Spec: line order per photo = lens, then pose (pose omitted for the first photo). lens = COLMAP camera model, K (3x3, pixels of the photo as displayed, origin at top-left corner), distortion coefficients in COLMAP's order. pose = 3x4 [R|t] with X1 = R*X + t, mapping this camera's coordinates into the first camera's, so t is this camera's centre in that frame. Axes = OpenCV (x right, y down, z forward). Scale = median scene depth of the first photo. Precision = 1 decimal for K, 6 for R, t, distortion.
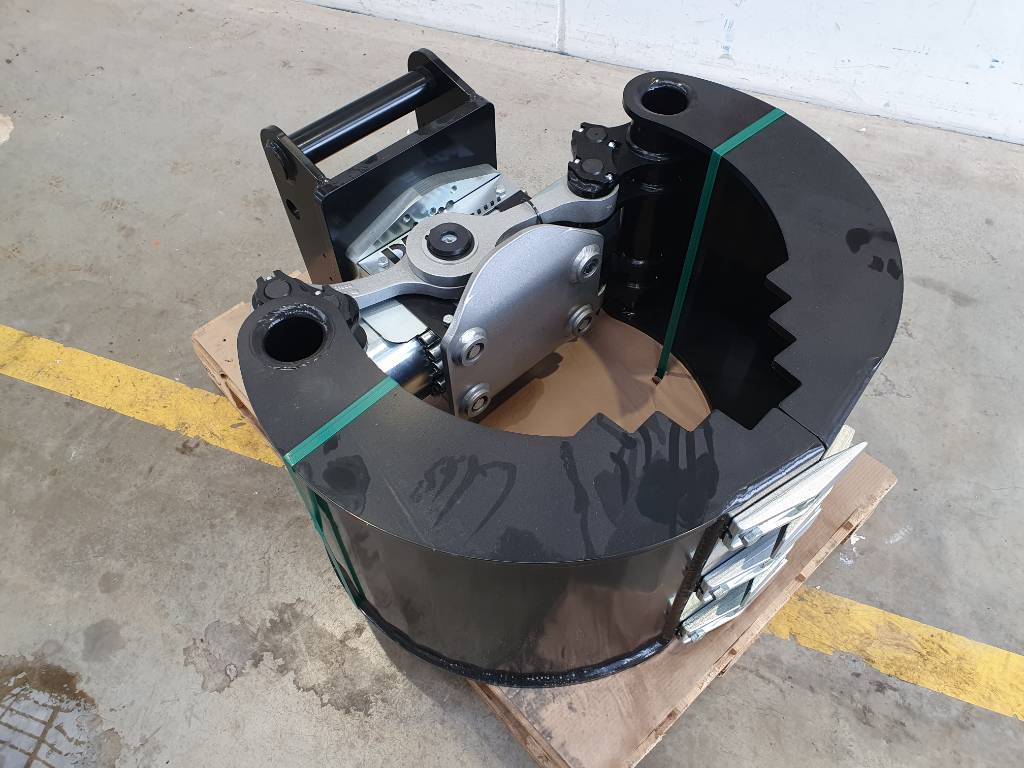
lens RADIAL K [[798.9, 0, 519.4], [0, 798.9, 383.0], [0, 0, 1]] dist [-0.005588, 0.034953]
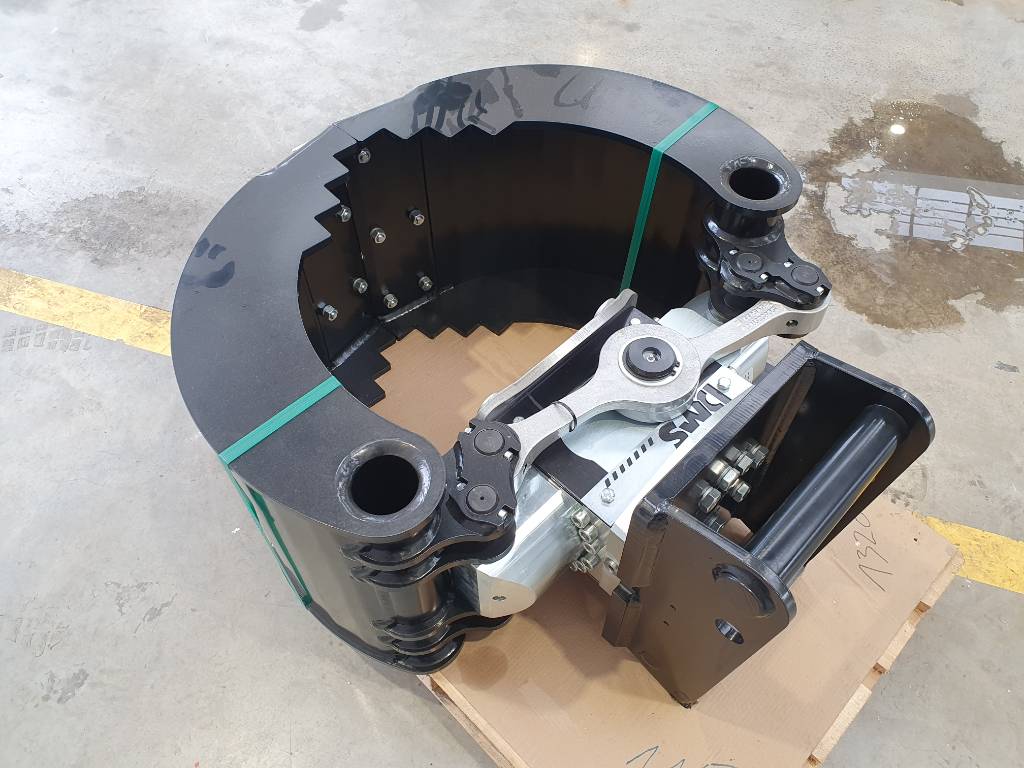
lens RADIAL K [[798.9, 0, 516.7], [0, 798.9, 381.9], [0, 0, 1]] dist [-0.005588, 0.034953]
pose [[-0.998957, 0.038538, -0.024495, 0.075584], [-0.035618, -0.321938, 0.946091, -0.909957], [0.028574, 0.945976, 0.322974, 0.650710]]
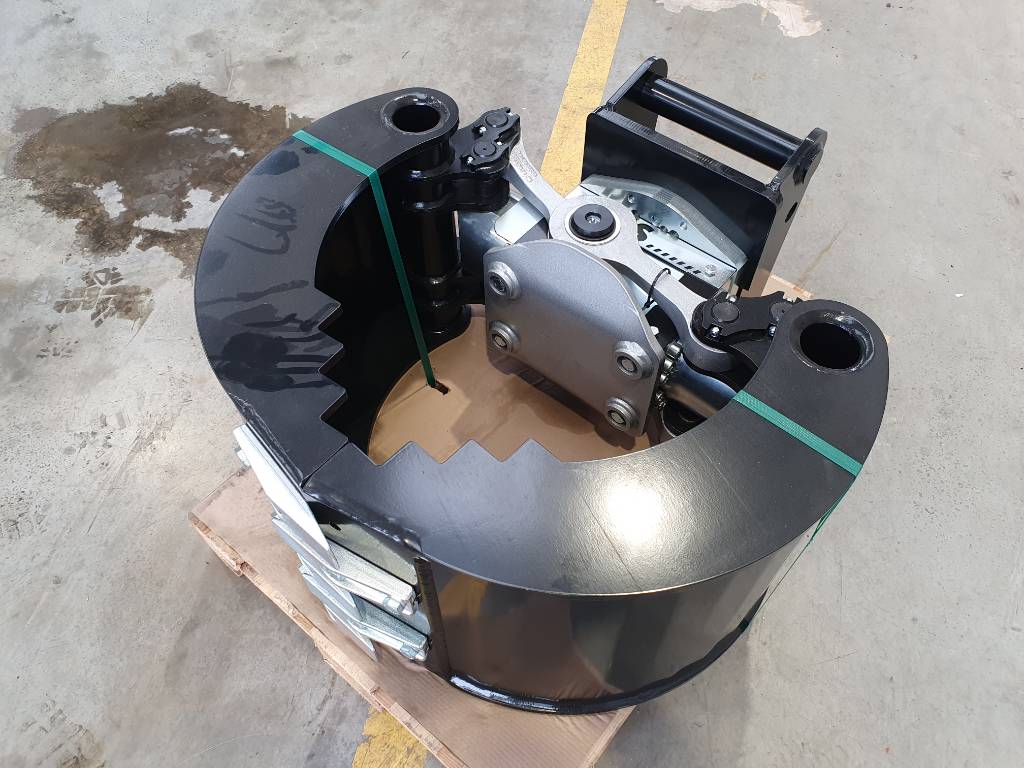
lens RADIAL K [[798.9, 0, 518.4], [0, 798.9, 382.5], [0, 0, 1]] dist [-0.005588, 0.034953]
pose [[0.134913, 0.810817, -0.569538, 0.568844], [-0.817025, 0.416232, 0.399025, -0.372862], [0.560596, 0.411493, 0.718613, 0.269719]]
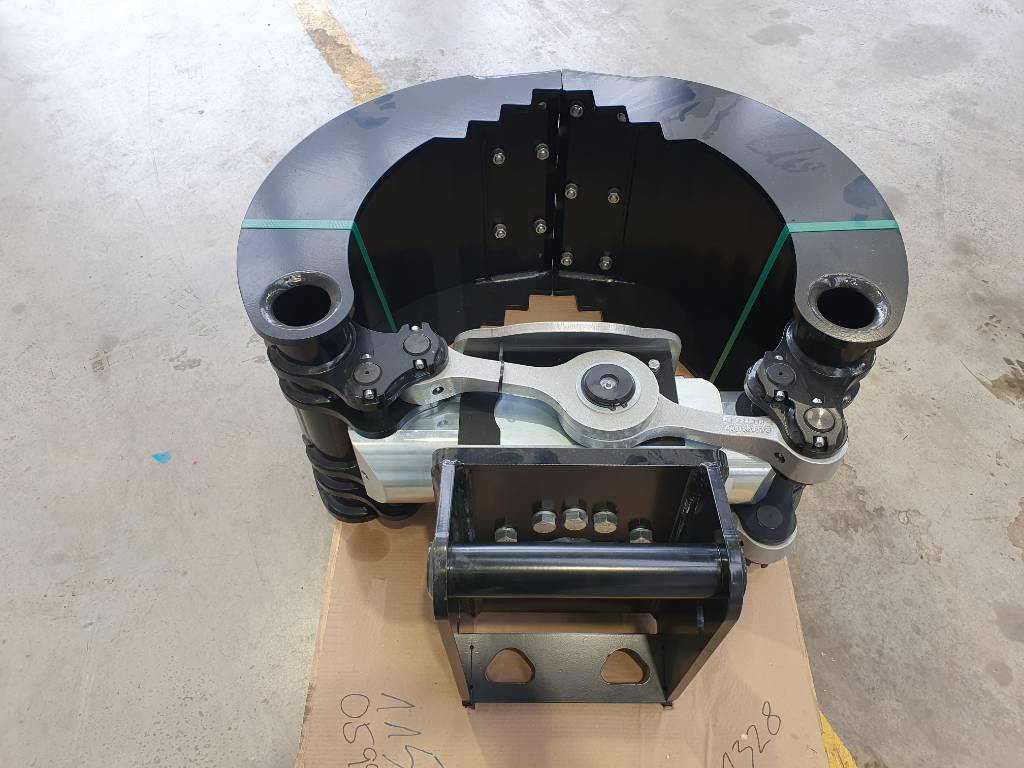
lens RADIAL K [[798.9, 0, 518.6], [0, 798.9, 389.3], [0, 0, 1]] dist [-0.005588, 0.034953]
pose [[-0.729952, -0.540643, 0.418181, -0.339319], [0.561717, -0.125931, 0.817689, -0.840995], [-0.389416, 0.831773, 0.395612, 0.619867]]
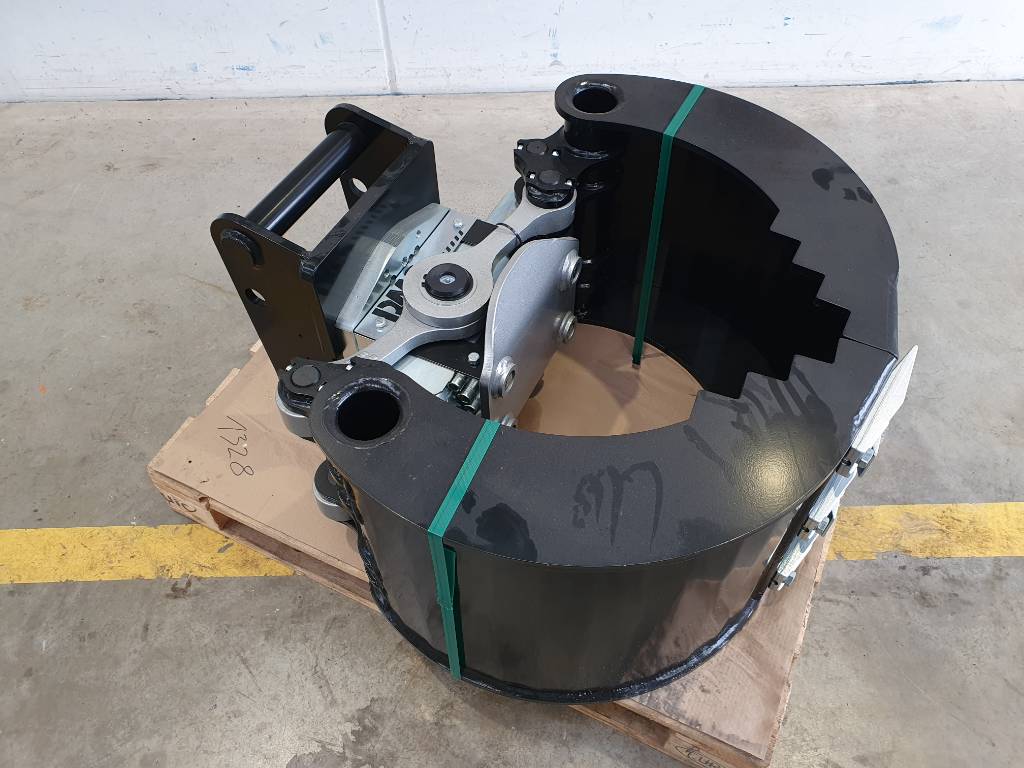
lens RADIAL K [[798.9, 0, 522.5], [0, 798.9, 383.7], [0, 0, 1]] dist [-0.005588, 0.034953]
pose [[0.929200, -0.290377, 0.228621, -0.232788], [0.299863, 0.953956, -0.007108, -0.021432], [-0.216031, 0.075160, 0.973490, 0.033415]]
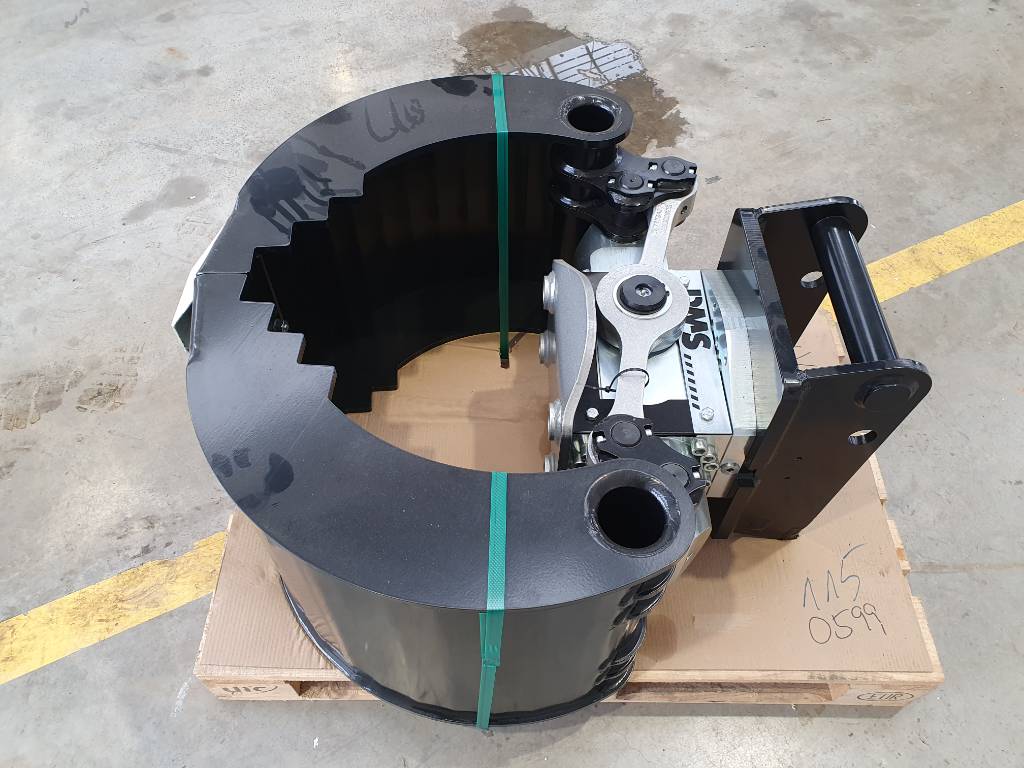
lens RADIAL K [[798.9, 0, 510.1], [0, 798.9, 385.1], [0, 0, 1]] dist [-0.005588, 0.034953]
pose [[-0.677348, 0.593791, -0.434294, 0.446446], [-0.607397, -0.118334, 0.785535, -0.753178], [0.415052, 0.795870, 0.440821, 0.530607]]
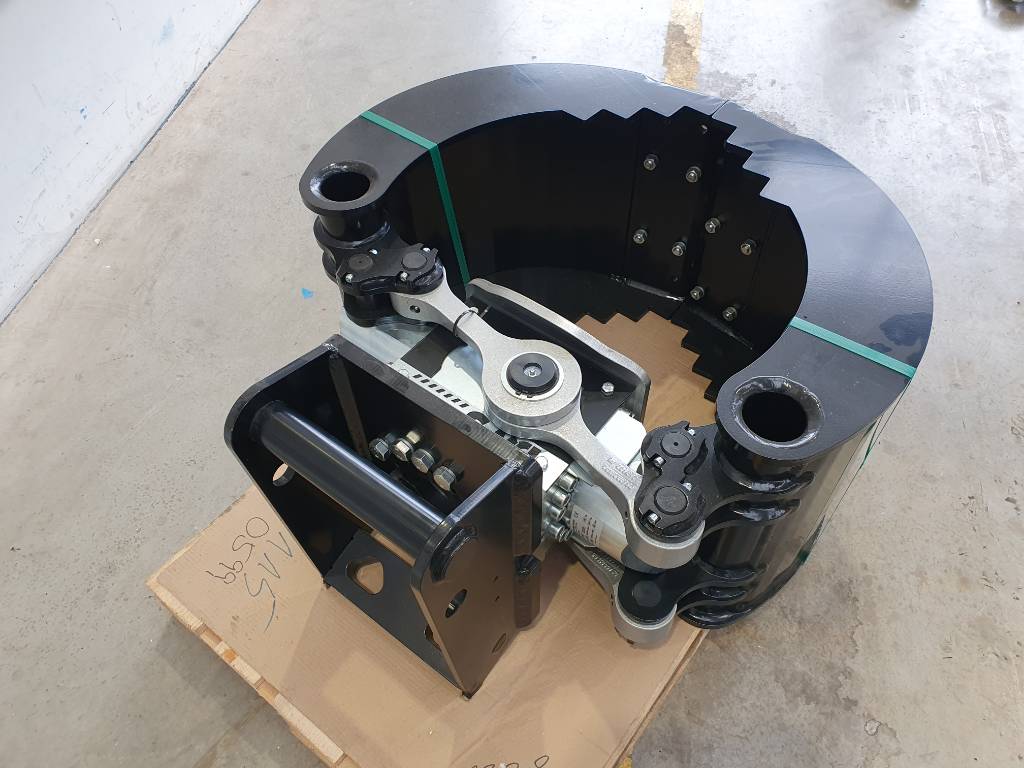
lens RADIAL K [[798.9, 0, 525.4], [0, 798.9, 383.2], [0, 0, 1]] dist [-0.005588, 0.034953]
pose [[-0.167714, -0.764736, 0.622134, -0.572714], [0.810615, 0.252173, 0.528500, -0.576656], [-0.561048, 0.592948, 0.577613, 0.444430]]
